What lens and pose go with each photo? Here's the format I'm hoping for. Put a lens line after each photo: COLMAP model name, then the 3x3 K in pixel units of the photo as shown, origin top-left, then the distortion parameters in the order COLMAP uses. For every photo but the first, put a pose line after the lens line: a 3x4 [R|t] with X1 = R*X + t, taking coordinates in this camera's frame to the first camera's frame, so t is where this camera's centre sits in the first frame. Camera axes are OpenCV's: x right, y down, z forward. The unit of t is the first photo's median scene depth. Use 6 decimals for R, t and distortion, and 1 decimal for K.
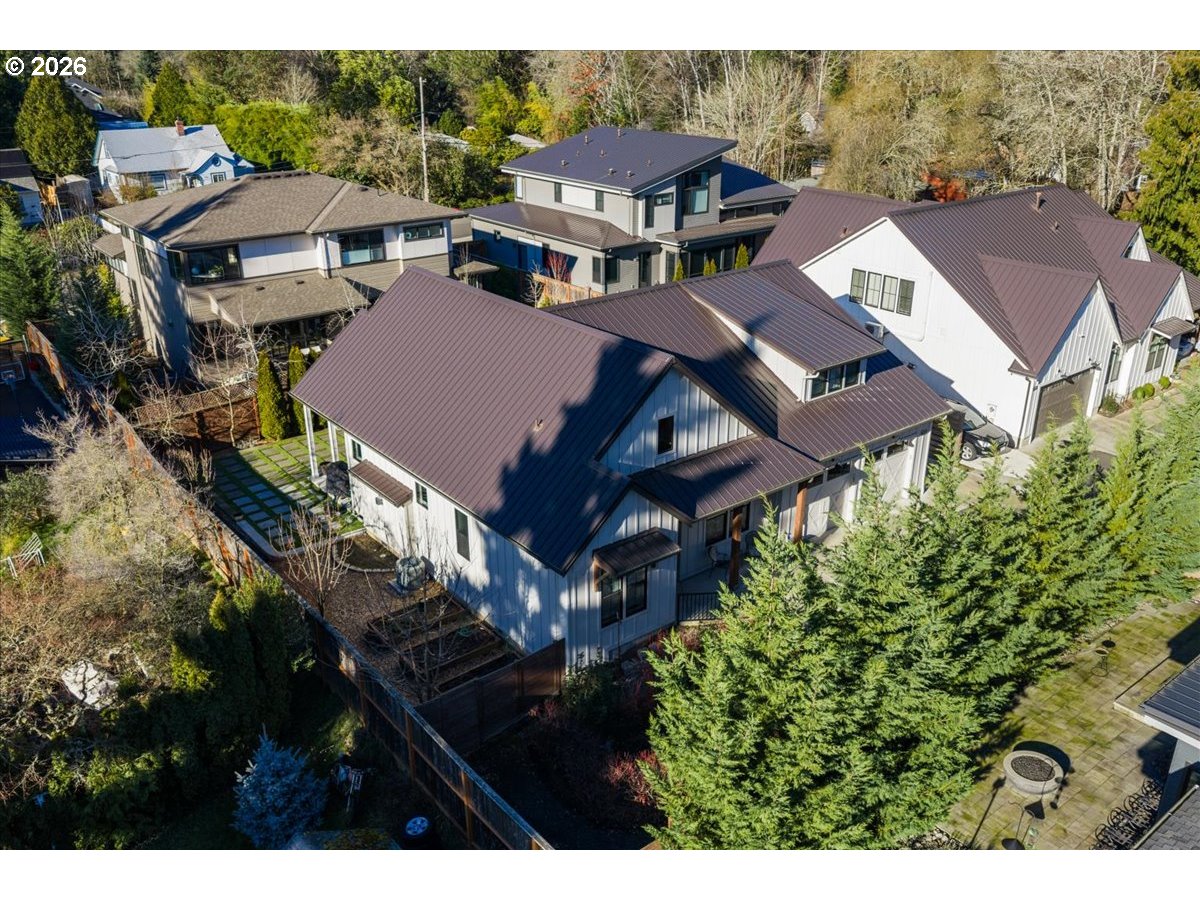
lens RADIAL K [[986.4, 0, 594.4], [0, 986.4, 443.6], [0, 0, 1]] dist [-0.003279, 0.014636]
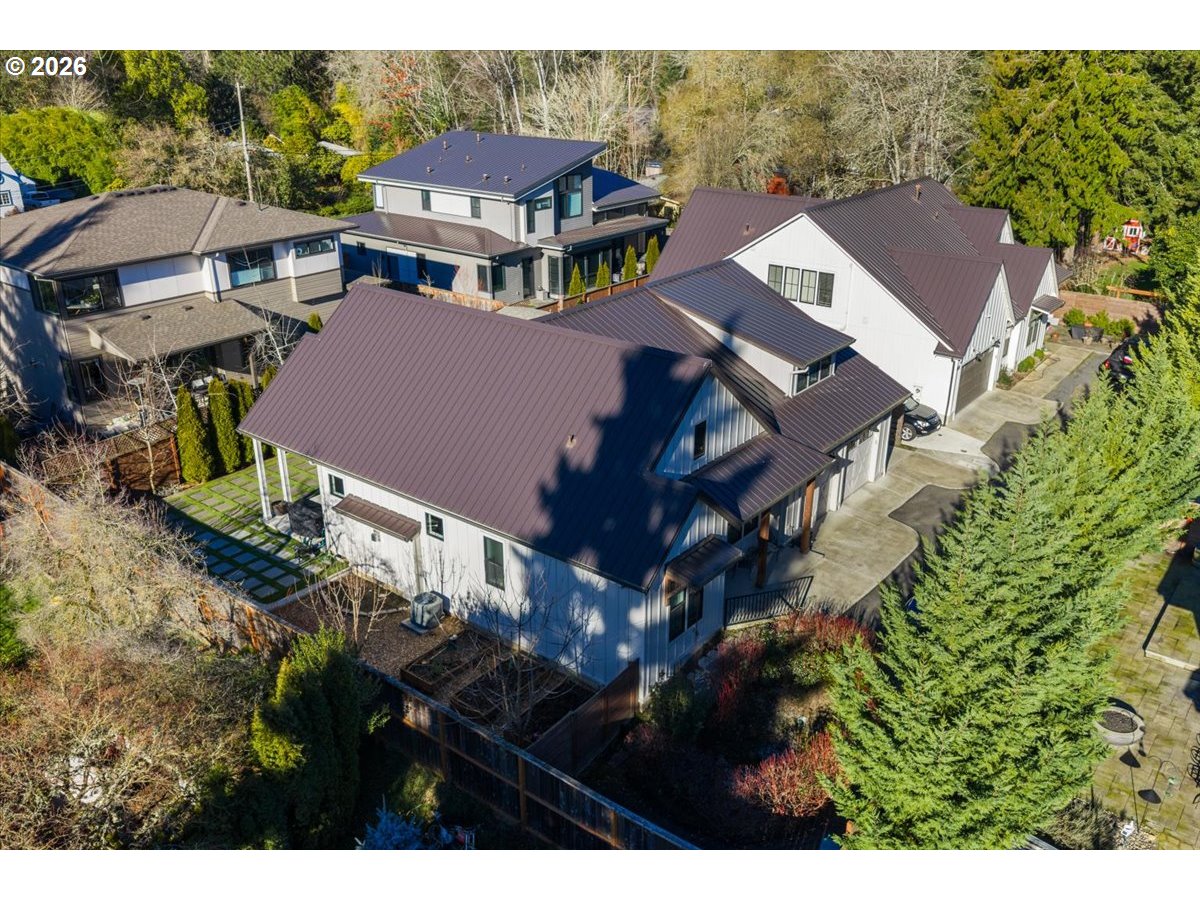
lens RADIAL K [[986.4, 0, 592.2], [0, 986.4, 455.0], [0, 0, 1]] dist [-0.003279, 0.014636]
pose [[0.974310, -0.087081, 0.207694, -0.163248], [0.085833, 0.996196, 0.015032, -0.012035], [-0.208213, 0.003182, 0.978078, 0.039835]]
